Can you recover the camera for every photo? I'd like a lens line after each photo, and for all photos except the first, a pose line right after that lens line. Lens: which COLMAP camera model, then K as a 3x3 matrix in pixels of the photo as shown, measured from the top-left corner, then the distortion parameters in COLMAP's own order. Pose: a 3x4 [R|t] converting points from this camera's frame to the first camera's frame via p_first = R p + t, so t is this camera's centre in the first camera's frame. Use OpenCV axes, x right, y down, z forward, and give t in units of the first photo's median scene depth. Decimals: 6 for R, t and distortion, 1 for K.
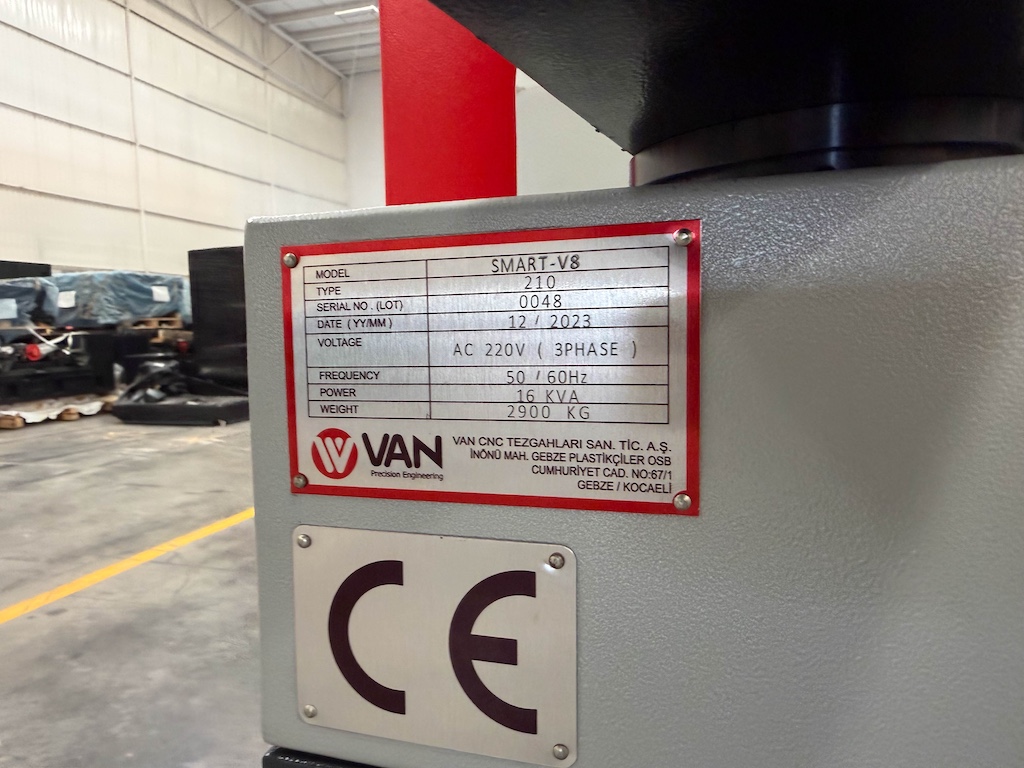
lens RADIAL K [[726.2, 0, 479.4], [0, 726.2, 385.8], [0, 0, 1]] dist [0.069671, -0.067662]
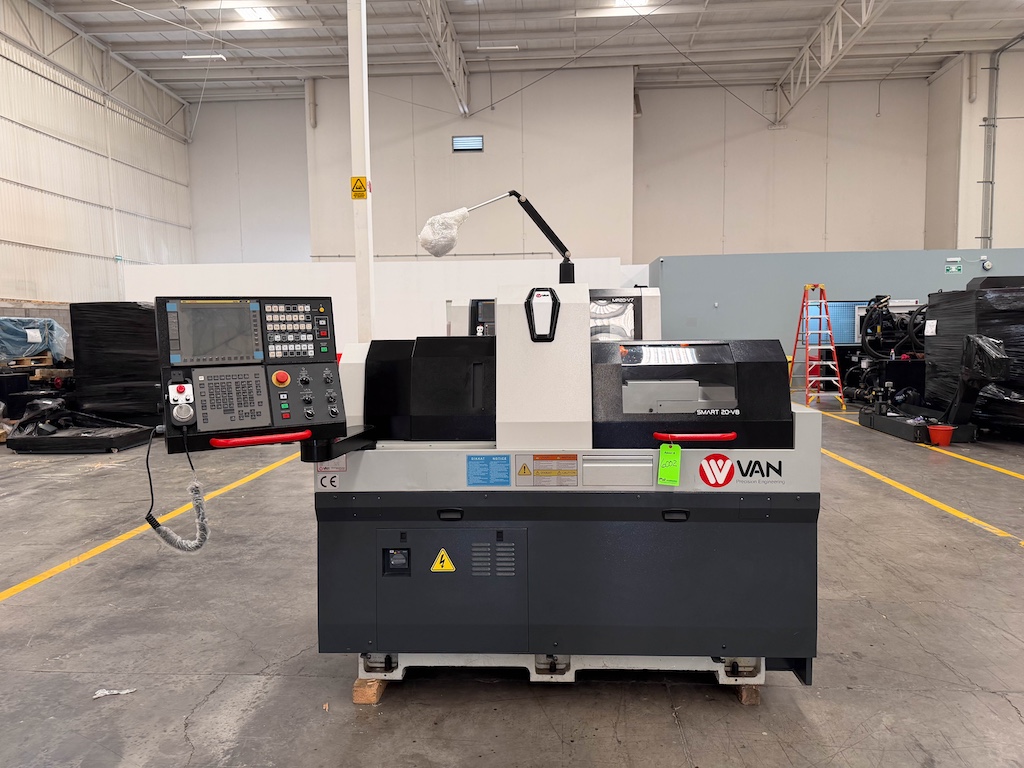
lens RADIAL K [[710.7, 0, 522.1], [0, 710.7, 390.1], [0, 0, 1]] dist [0.024548, -0.034517]
pose [[0.964795, -0.015258, 0.262561, -0.000227], [0.016849, 0.999851, -0.003810, -0.011728], [-0.262463, 0.008100, 0.964908, -0.116417]]
